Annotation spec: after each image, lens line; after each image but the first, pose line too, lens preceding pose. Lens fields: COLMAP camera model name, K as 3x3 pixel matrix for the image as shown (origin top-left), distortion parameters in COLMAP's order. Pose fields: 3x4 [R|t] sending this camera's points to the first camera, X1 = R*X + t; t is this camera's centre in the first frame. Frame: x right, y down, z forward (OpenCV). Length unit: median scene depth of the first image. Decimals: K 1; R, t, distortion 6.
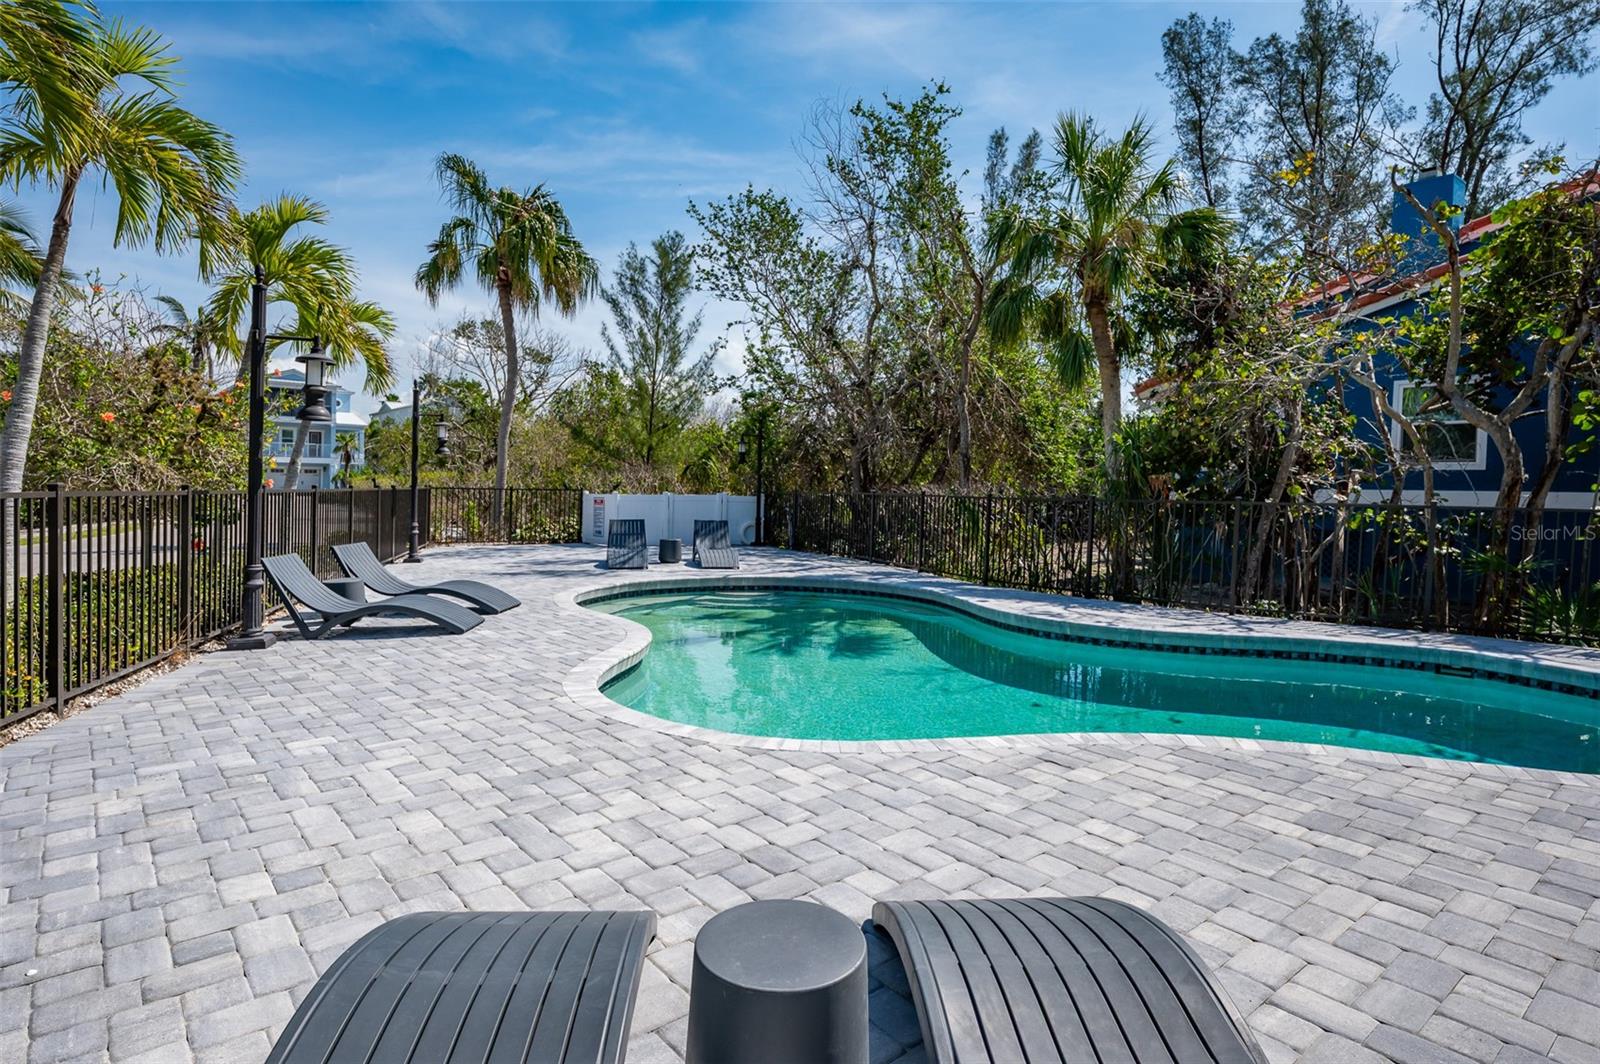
lens RADIAL K [[871.8, 0, 793.9], [0, 871.8, 499.6], [0, 0, 1]] dist [0.000634, -0.000381]
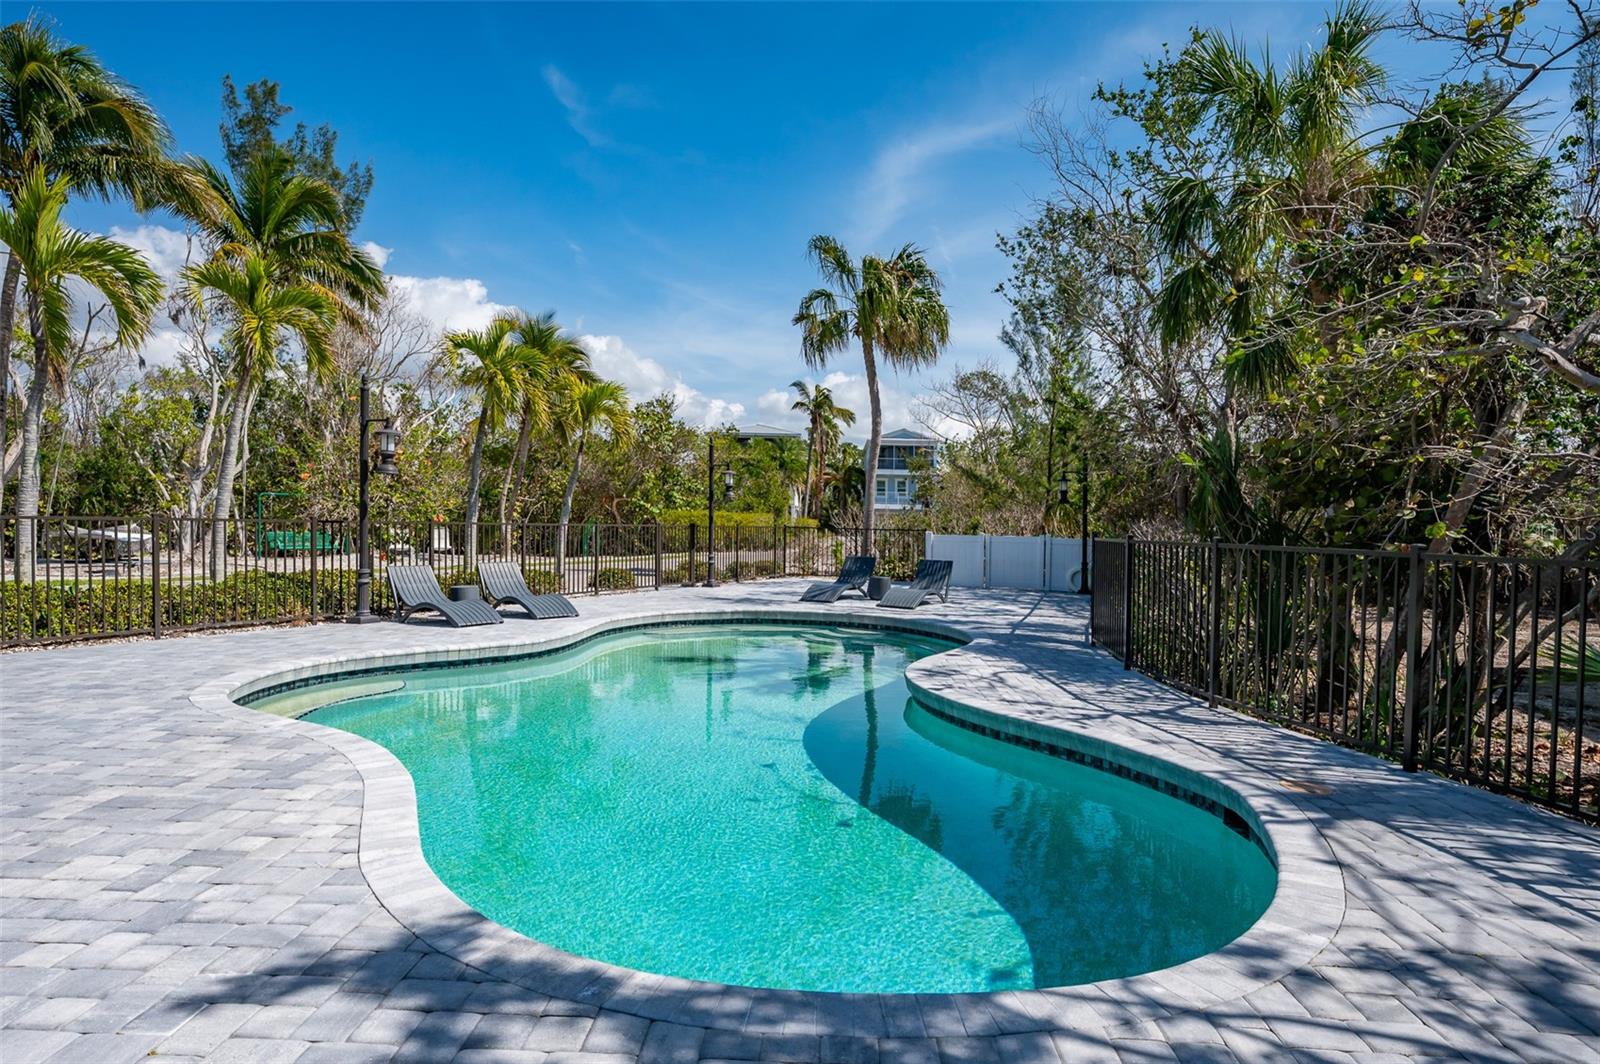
lens RADIAL K [[878.7, 0, 800.0], [0, 878.7, 532.0], [0, 0, 1]] dist [-0.000376, -0.002239]
pose [[0.747523, 0.008716, -0.664179, 0.366728], [-0.019689, 0.999765, -0.009040, 0.002830], [0.663944, 0.019835, 0.747519, 0.133240]]
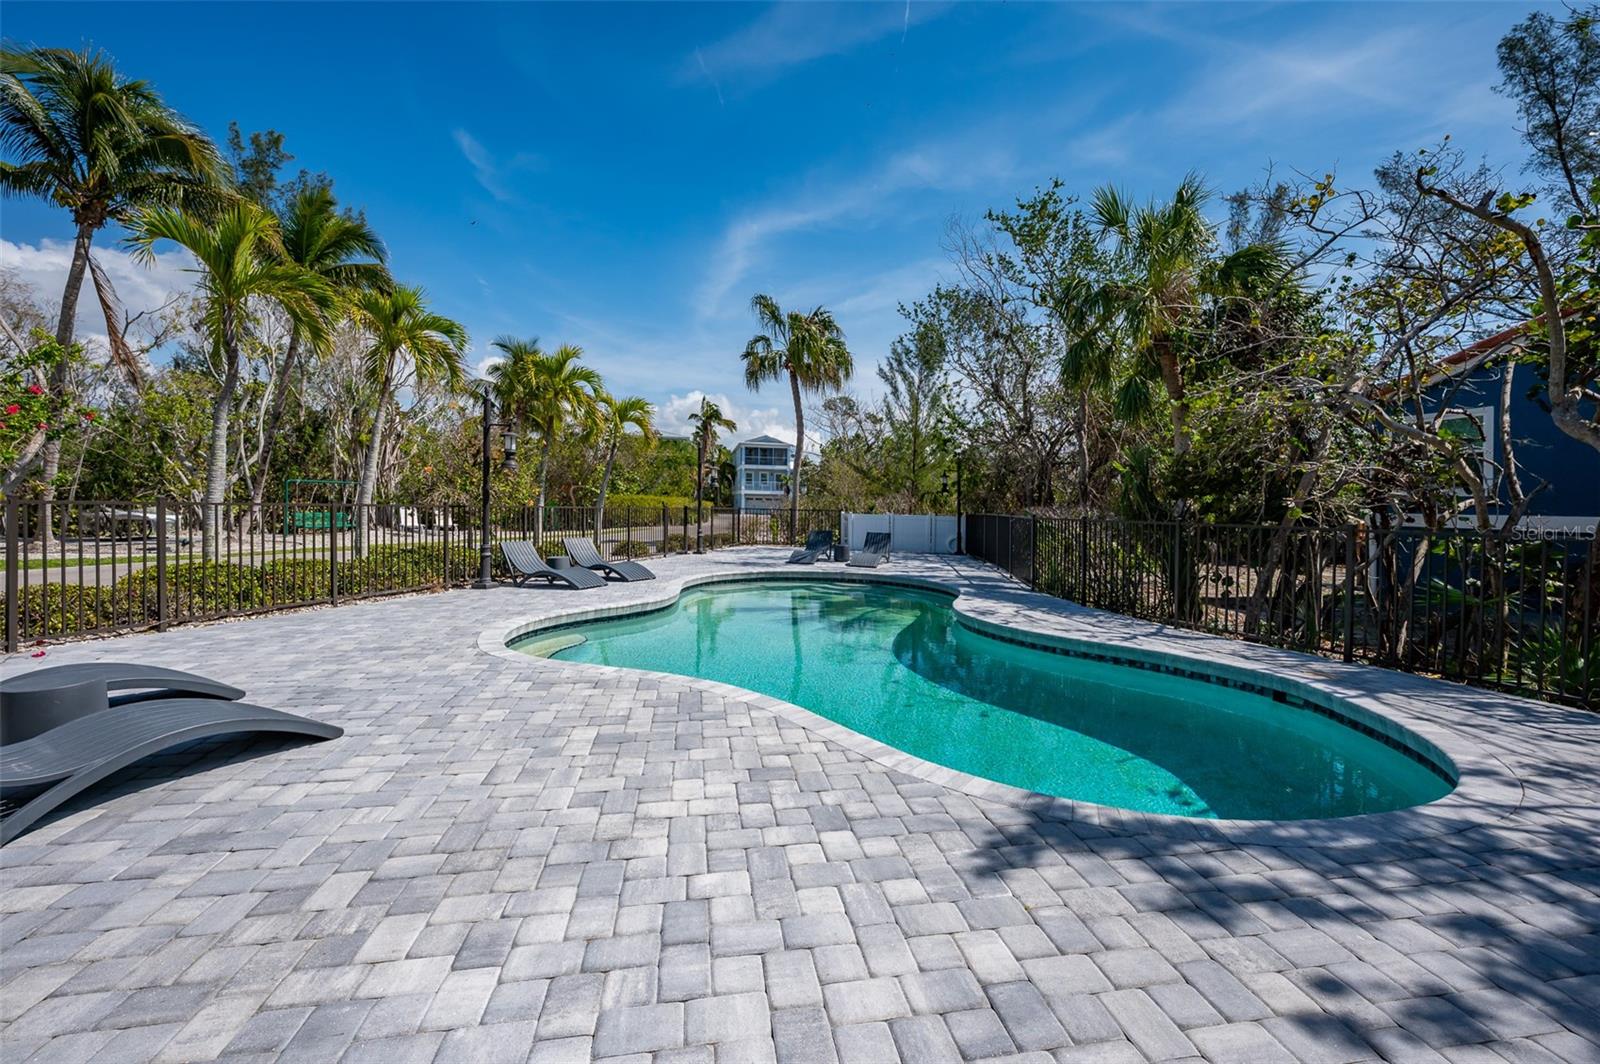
lens RADIAL K [[646.9, 0, 806.5], [0, 646.9, 501.0], [0, 0, 1]] dist [-0.000779, 0.000802]
pose [[0.870969, 0.000505, -0.491338, 0.253333], [-0.016010, 0.999498, -0.027353, 0.002406], [0.491077, 0.031690, 0.870539, 0.043667]]
